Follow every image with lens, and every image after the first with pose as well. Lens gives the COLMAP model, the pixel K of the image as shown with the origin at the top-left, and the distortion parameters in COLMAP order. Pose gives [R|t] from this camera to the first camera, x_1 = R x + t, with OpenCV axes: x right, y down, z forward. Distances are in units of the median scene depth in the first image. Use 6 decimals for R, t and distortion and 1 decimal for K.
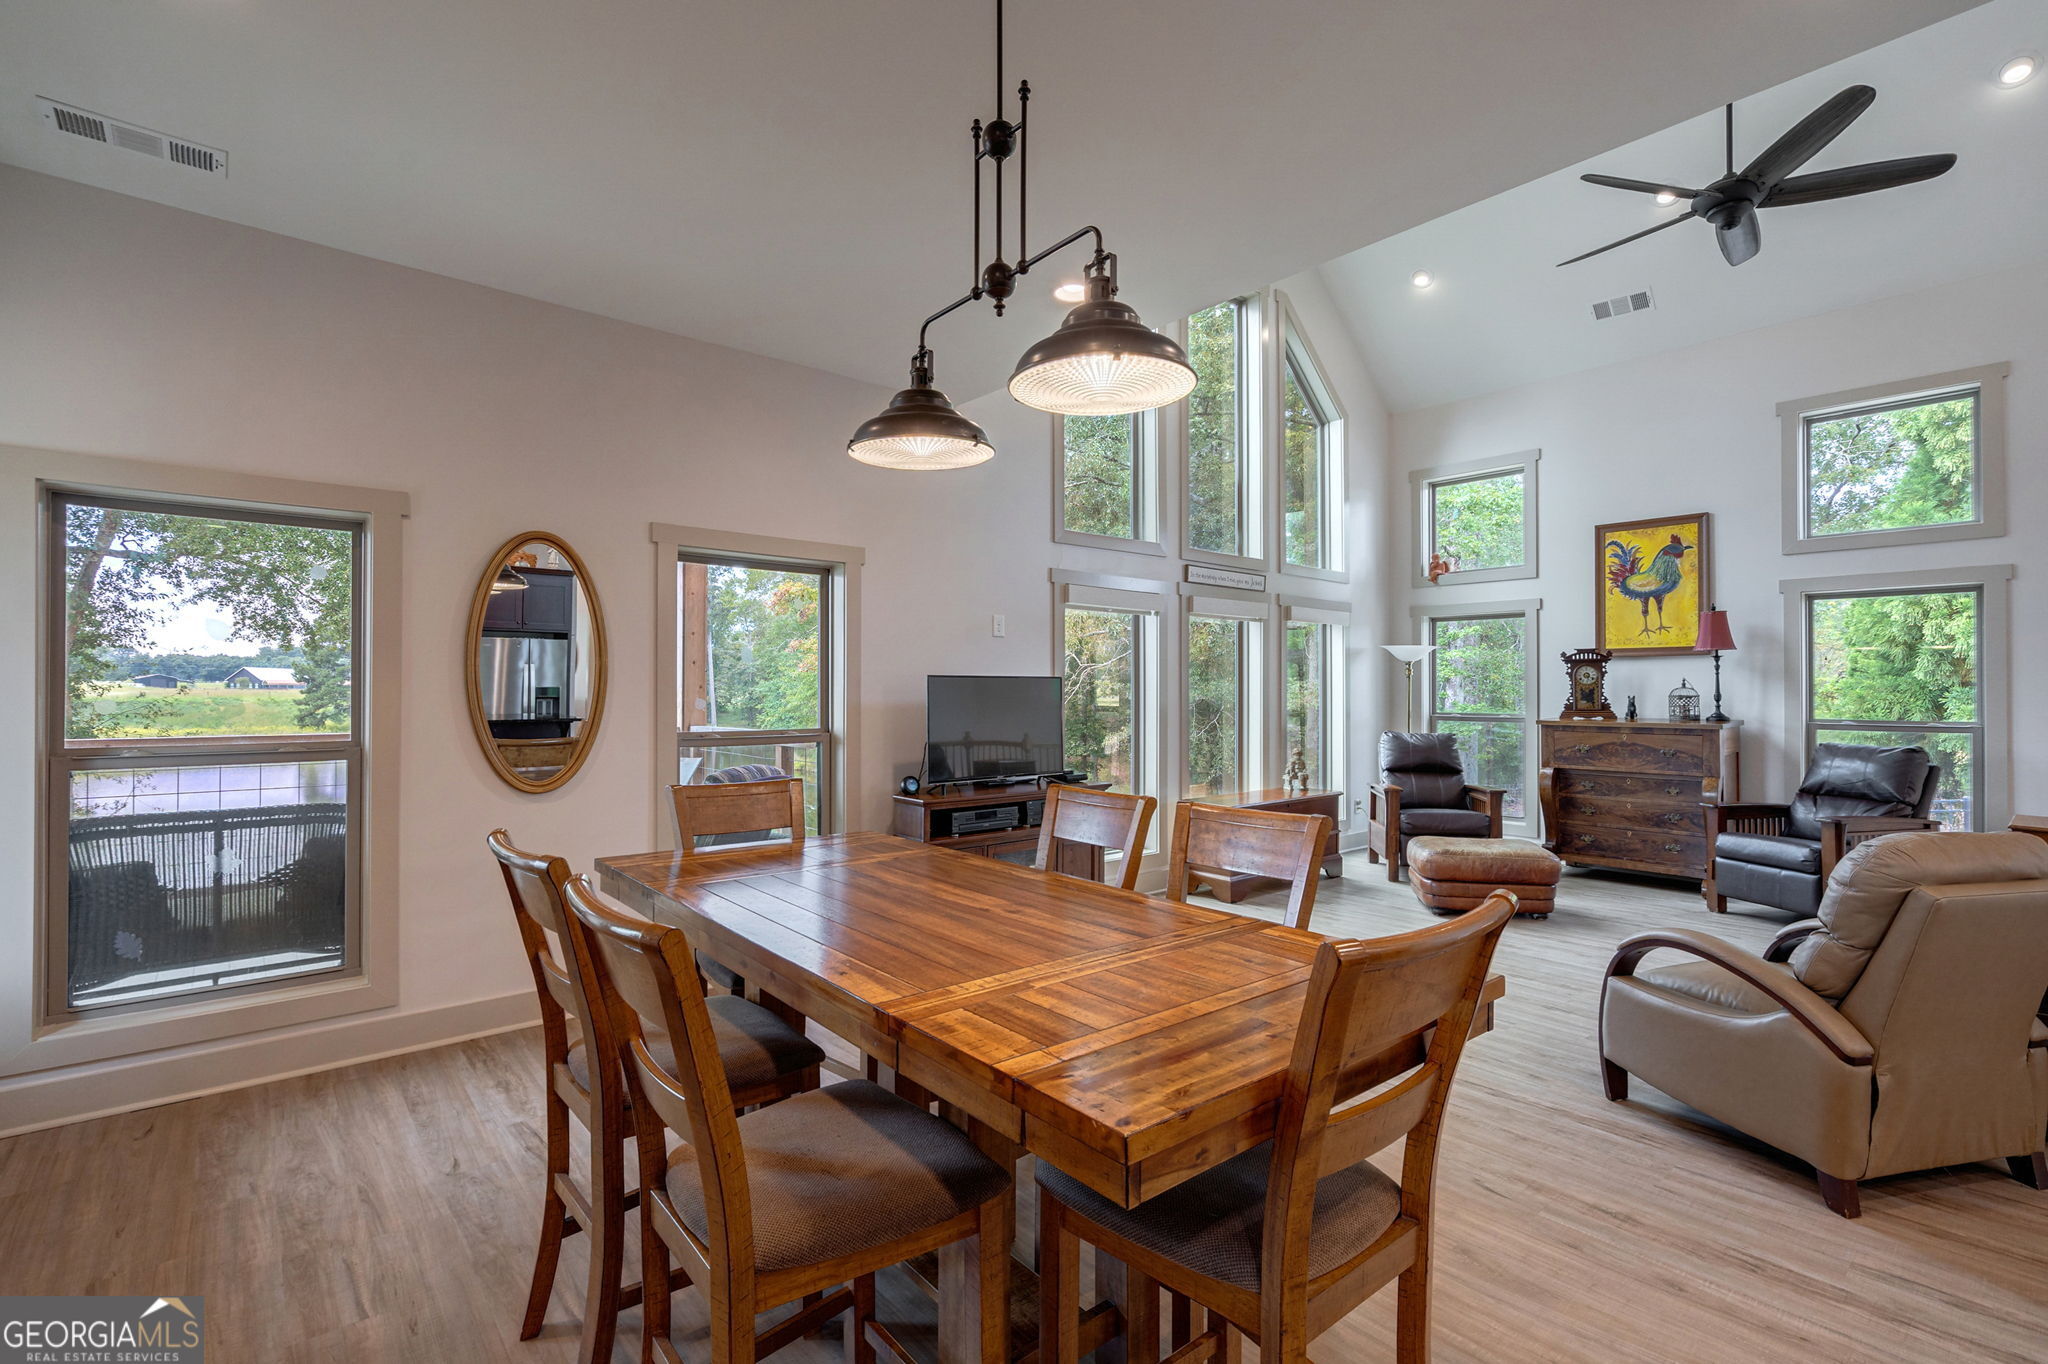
lens RADIAL K [[927.9, 0, 1021.1], [0, 927.9, 690.0], [0, 0, 1]] dist [-0.001673, 0.000643]
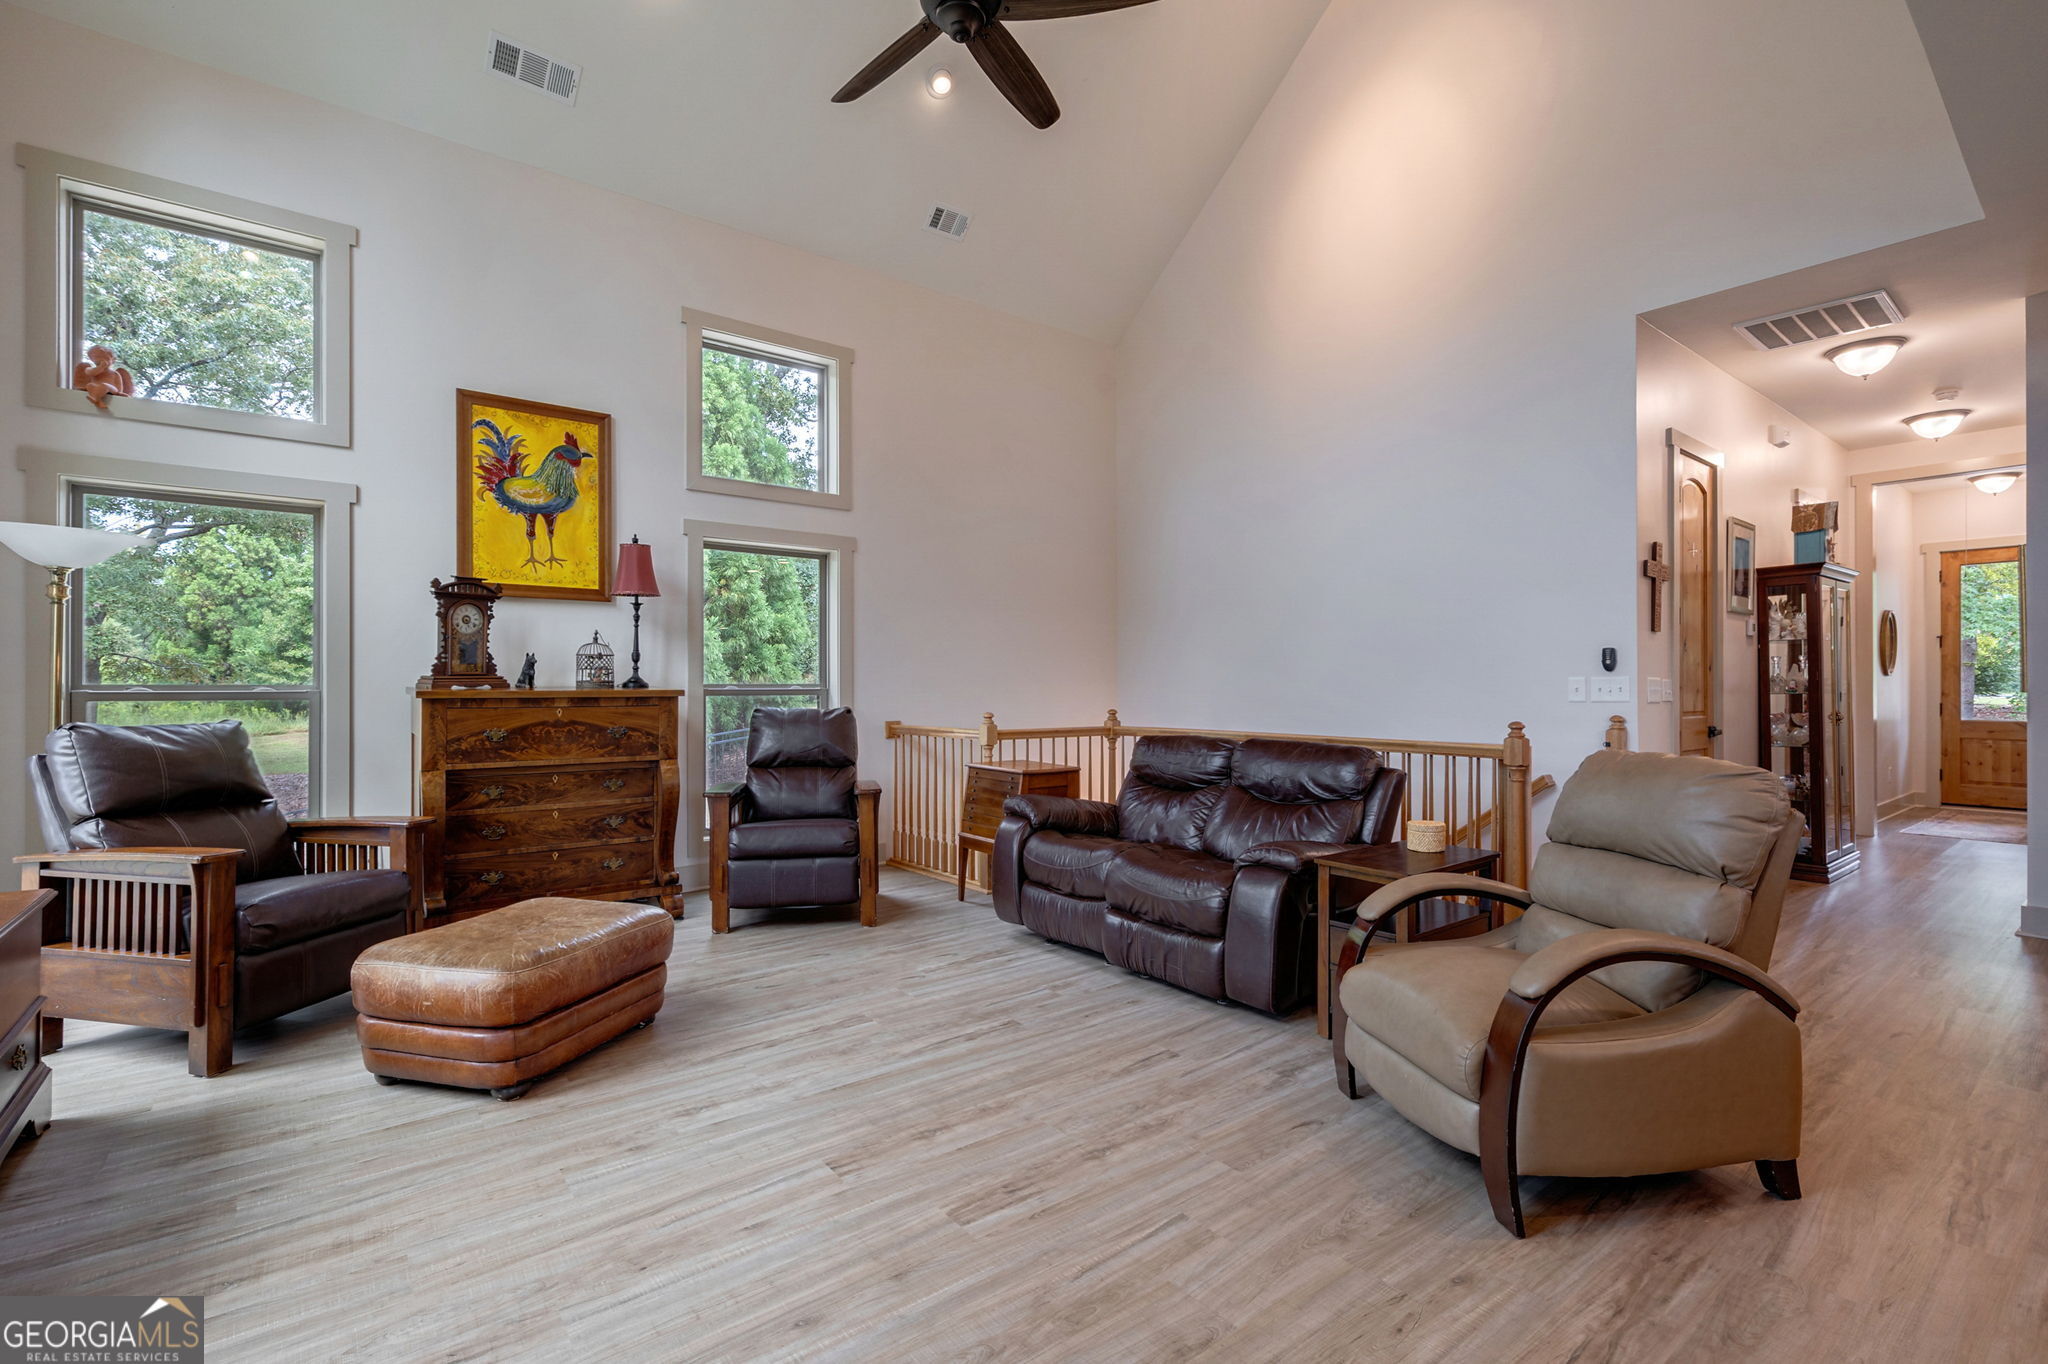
lens RADIAL K [[927.9, 0, 1024.1], [0, 927.9, 679.8], [0, 0, 1]] dist [-0.001673, 0.000643]
pose [[0.034223, 0.003282, 0.999409, -0.008682], [-0.001057, 0.999994, -0.003248, 0.027610], [-0.999414, -0.000945, 0.034226, 0.619312]]
